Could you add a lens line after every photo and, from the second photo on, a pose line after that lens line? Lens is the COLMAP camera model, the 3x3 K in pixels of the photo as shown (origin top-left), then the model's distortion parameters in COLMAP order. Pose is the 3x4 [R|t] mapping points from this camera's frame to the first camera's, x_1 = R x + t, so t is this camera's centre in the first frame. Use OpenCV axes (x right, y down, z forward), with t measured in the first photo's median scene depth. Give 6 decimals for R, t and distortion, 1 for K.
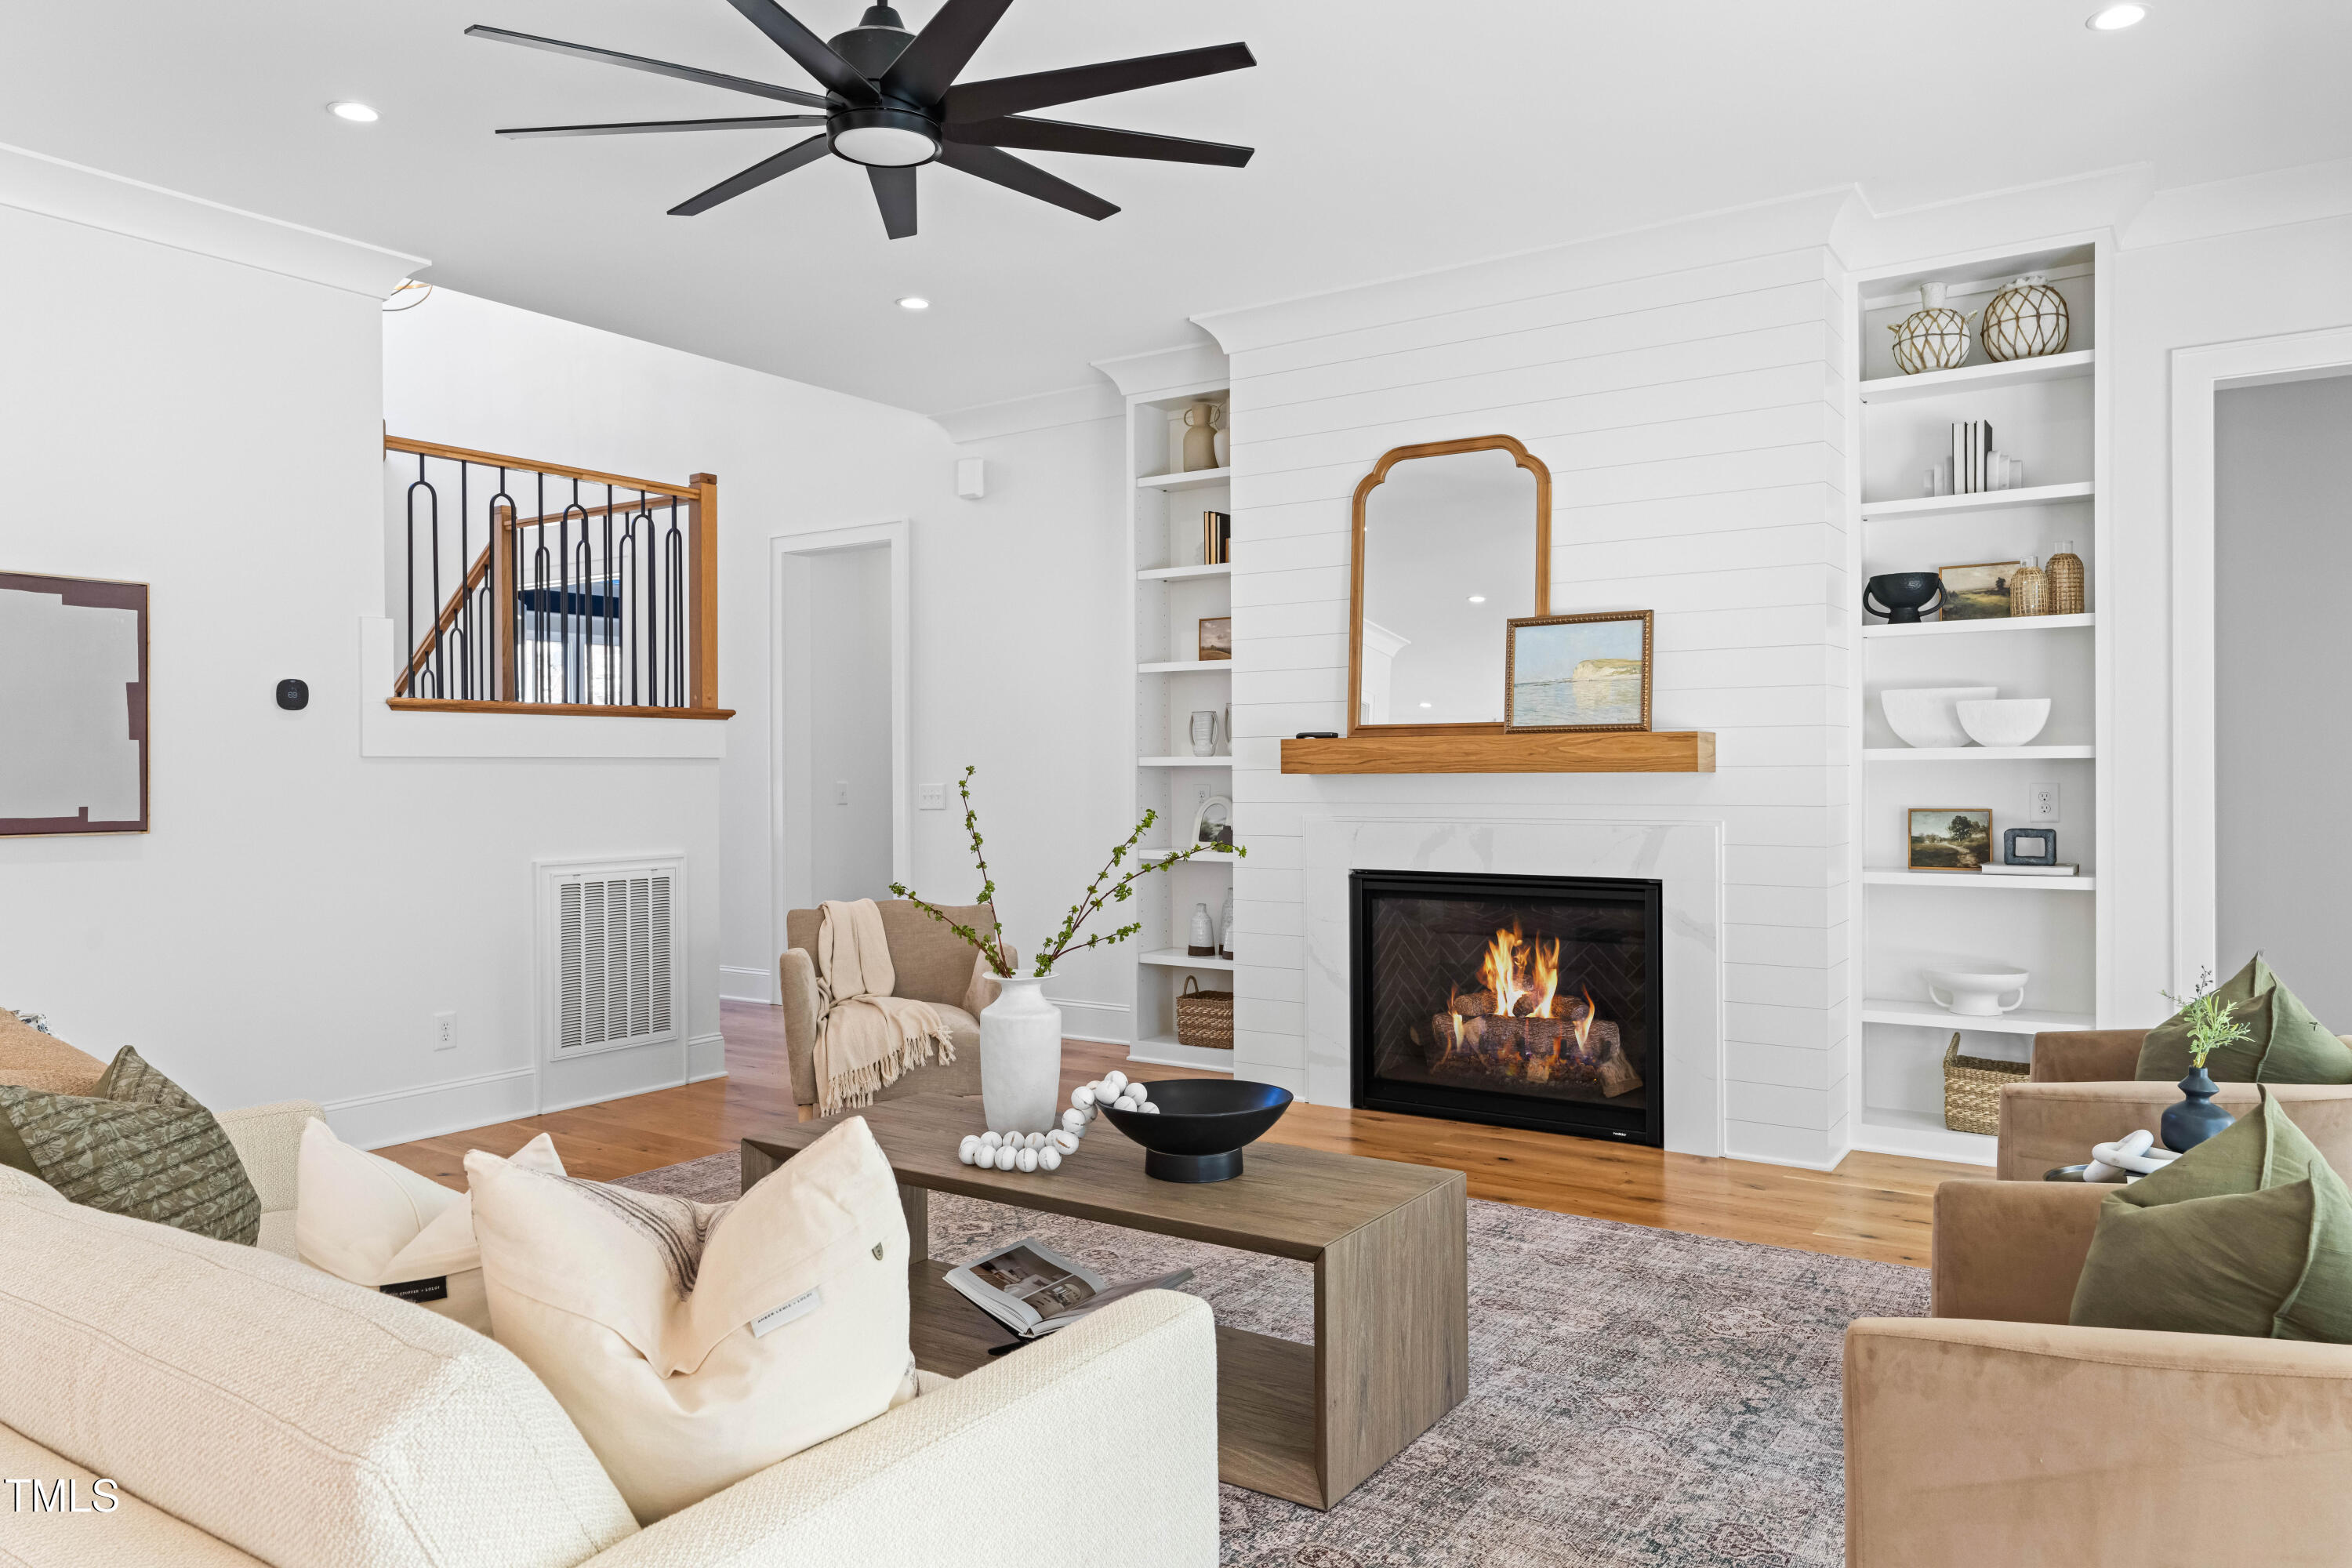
lens RADIAL K [[1564.7, 0, 1180.5], [0, 1564.7, 770.7], [0, 0, 1]] dist [-0.002037, 0.001299]
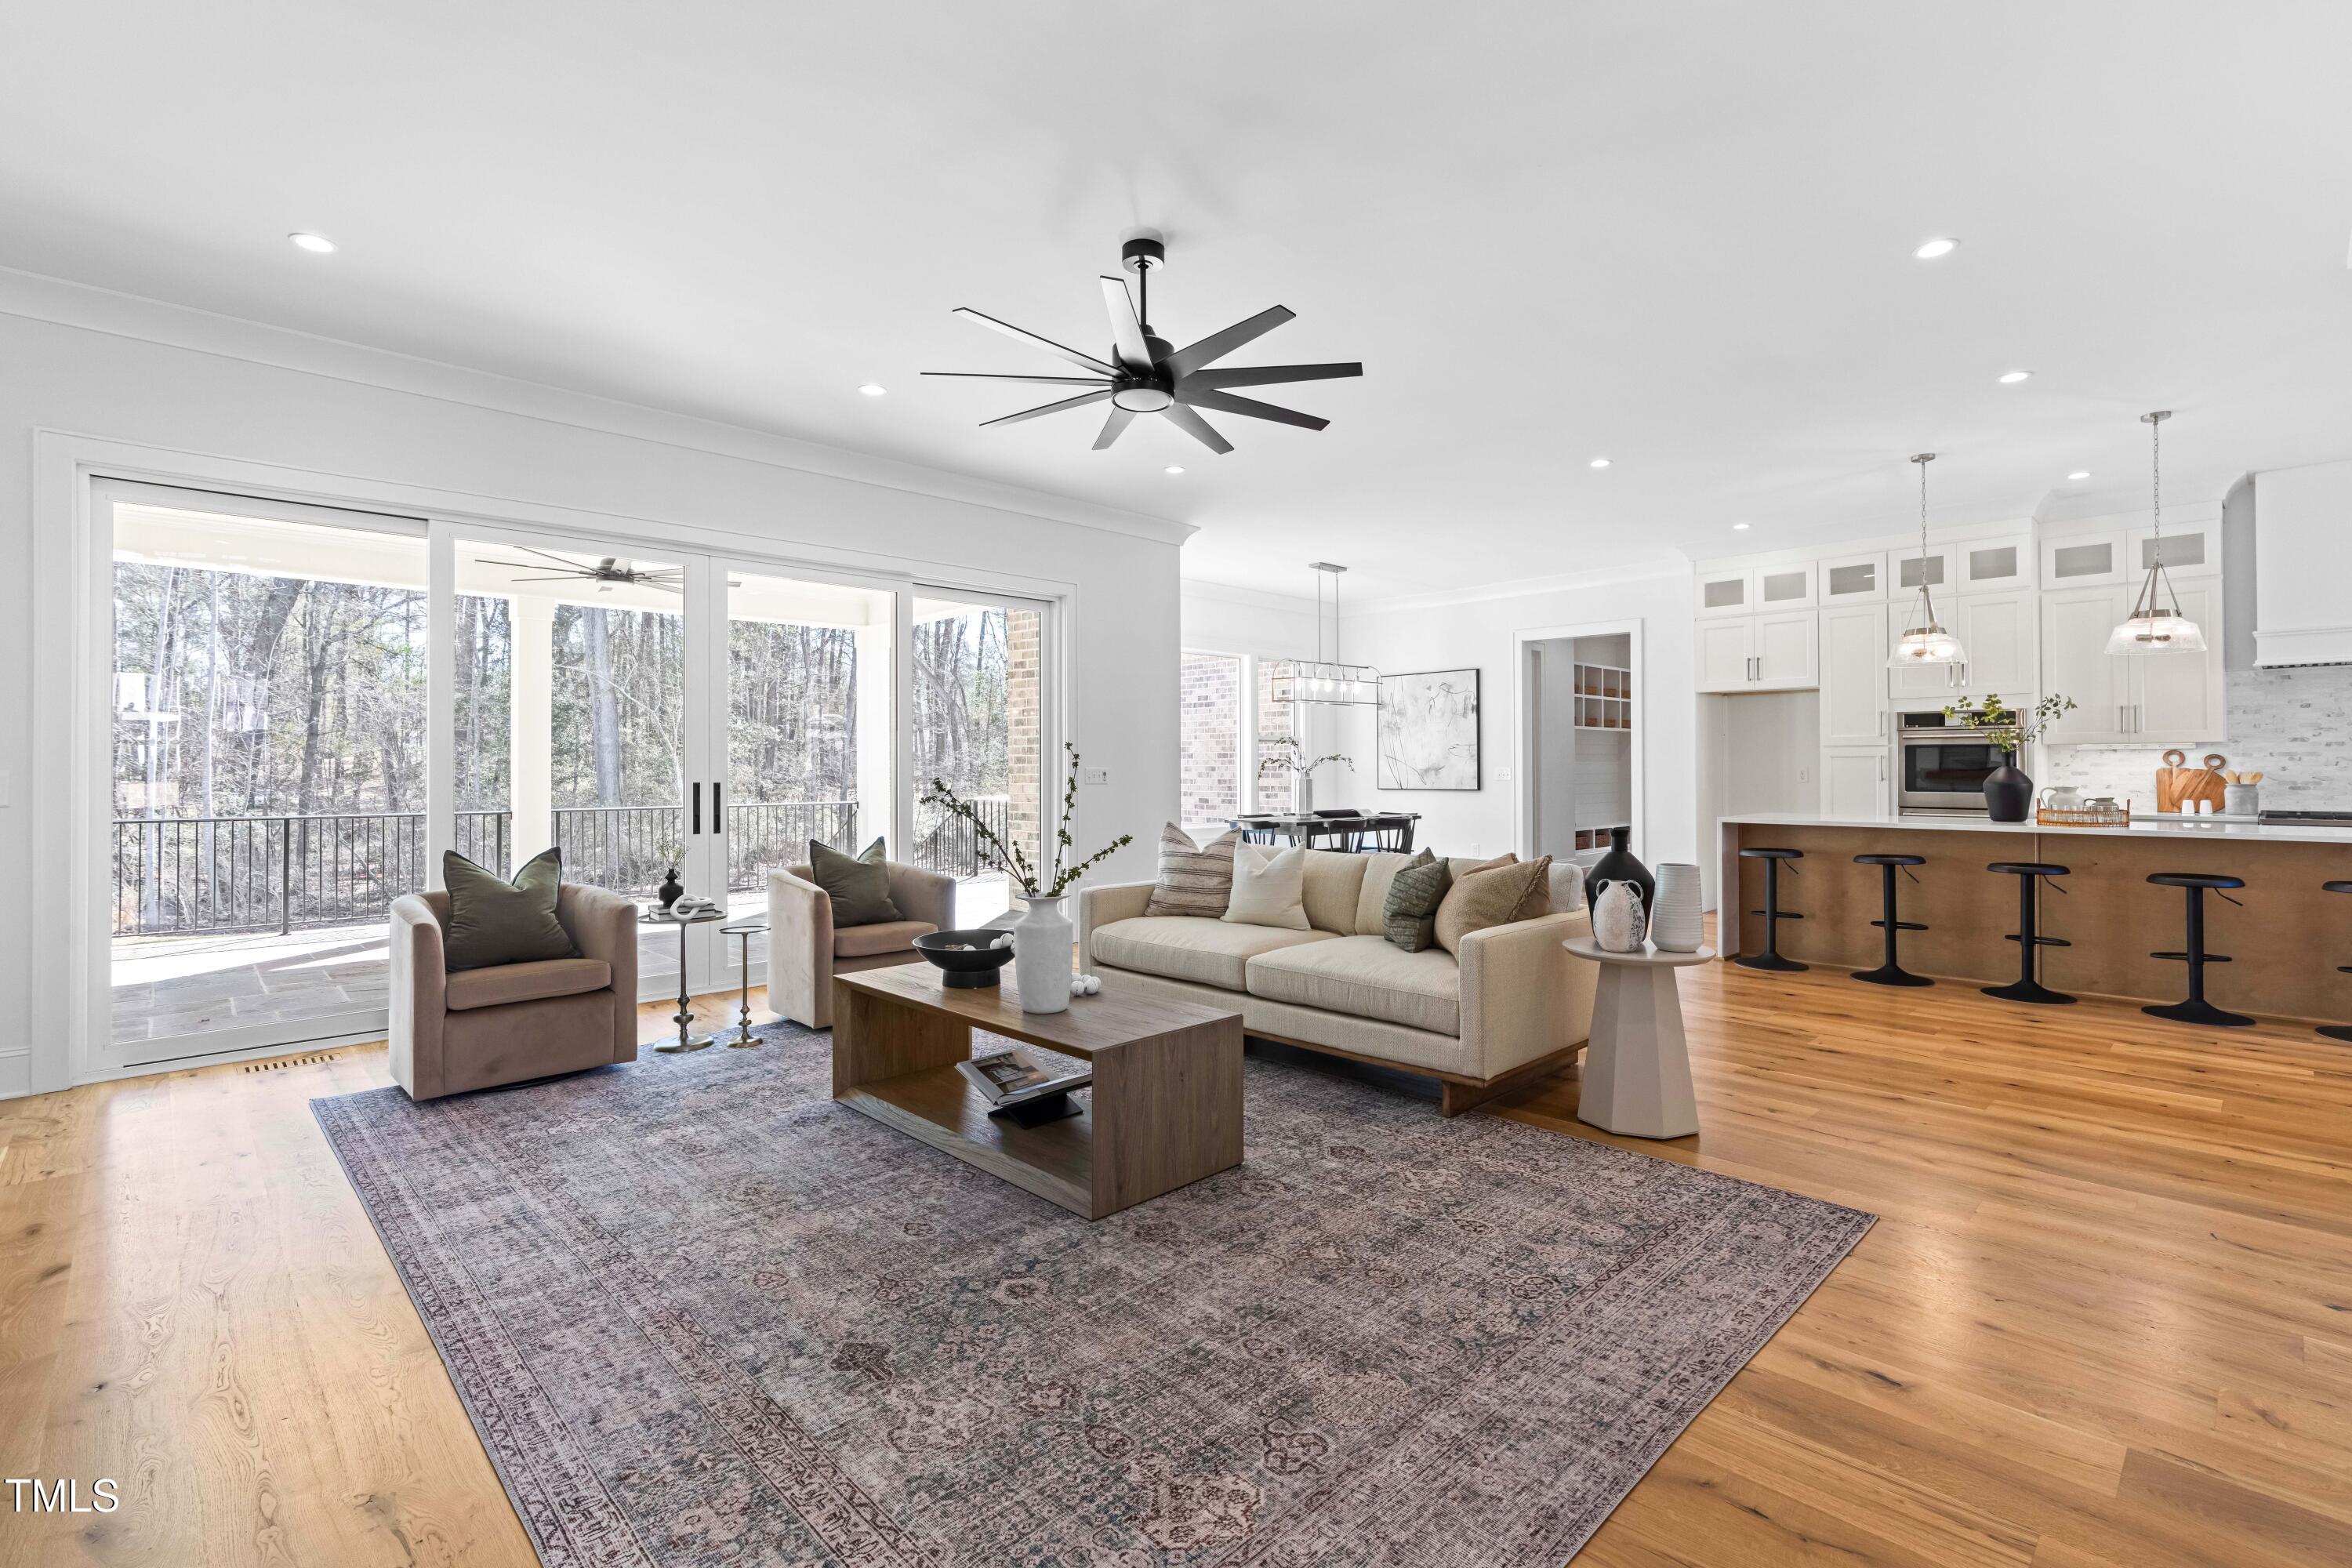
lens RADIAL K [[1070.1, 0, 1185.7], [0, 1070.1, 756.7], [0, 0, 1]] dist [-0.010446, 0.004556]
pose [[-0.979559, 0.010502, 0.200881, -0.285295], [0.008547, 0.999907, -0.010597, 0.013061], [-0.200973, -0.008664, -0.979558, 1.304657]]
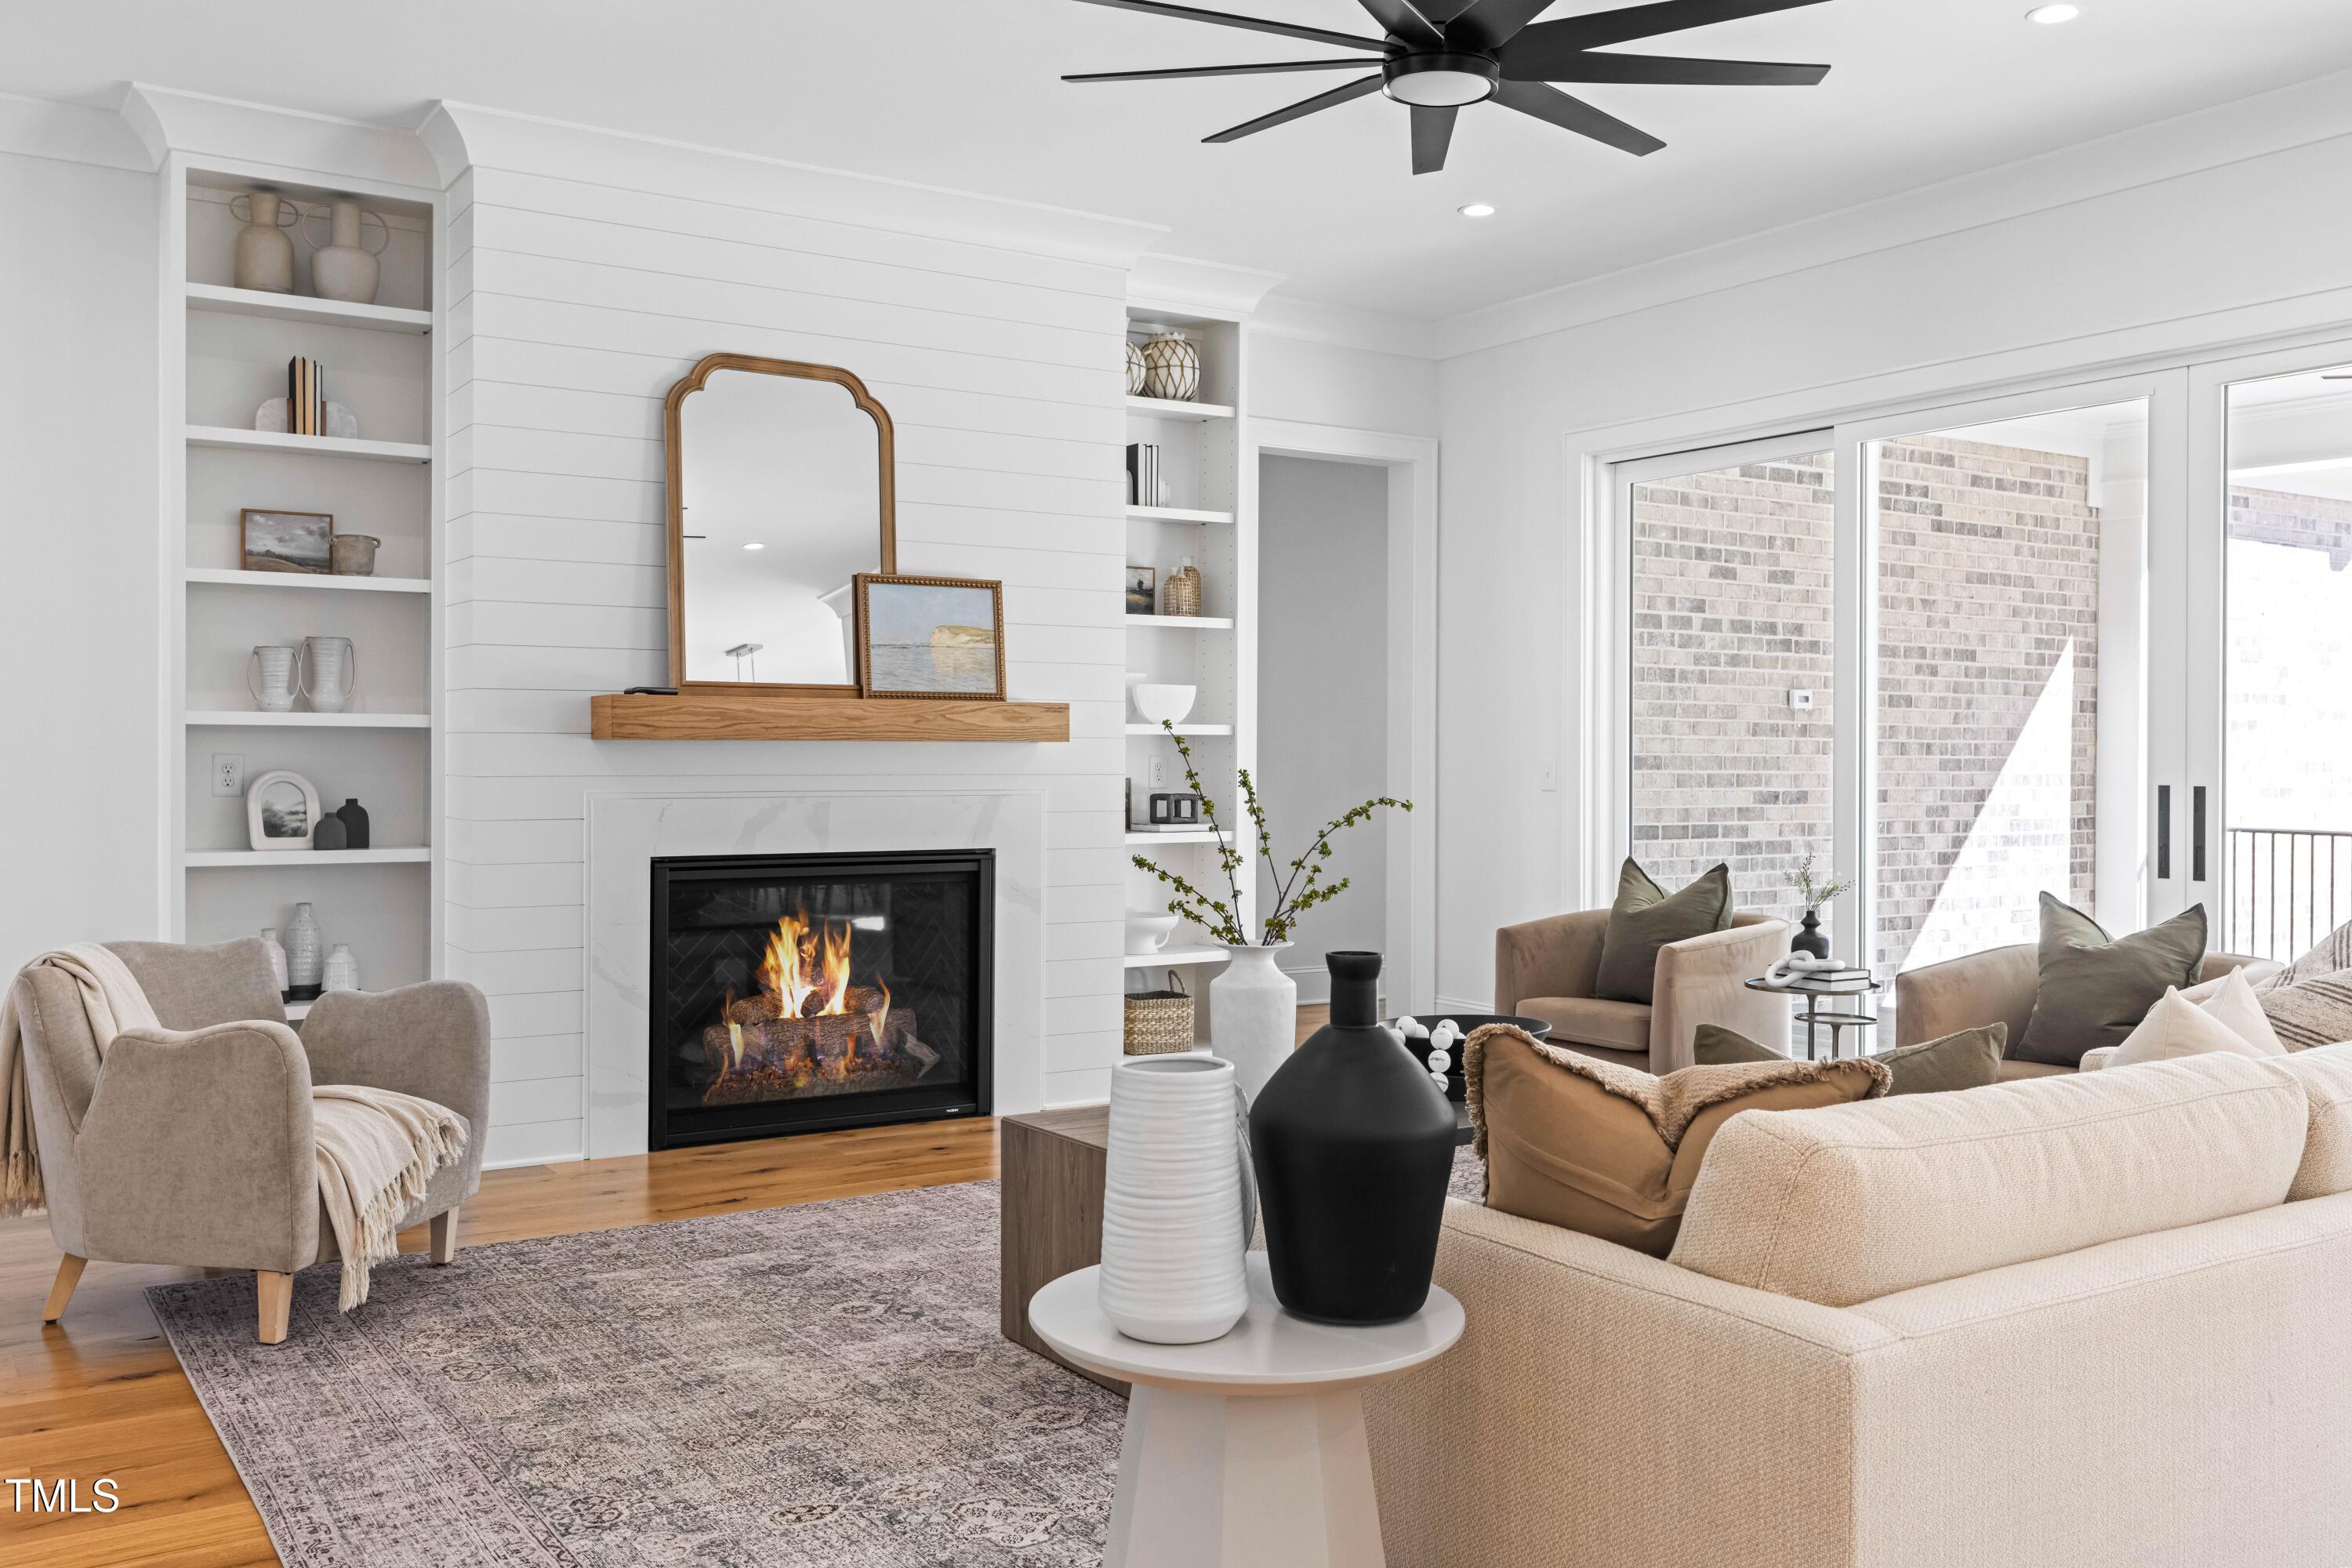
lens RADIAL K [[1994.6, 0, 1176.2], [0, 1994.6, 765.1], [0, 0, 1]] dist [0.008528, -0.005796]
pose [[0.388748, 0.004018, 0.921335, -0.840782], [-0.005728, 0.999982, -0.001944, 0.017831], [-0.921326, -0.004521, 0.388764, 0.395515]]
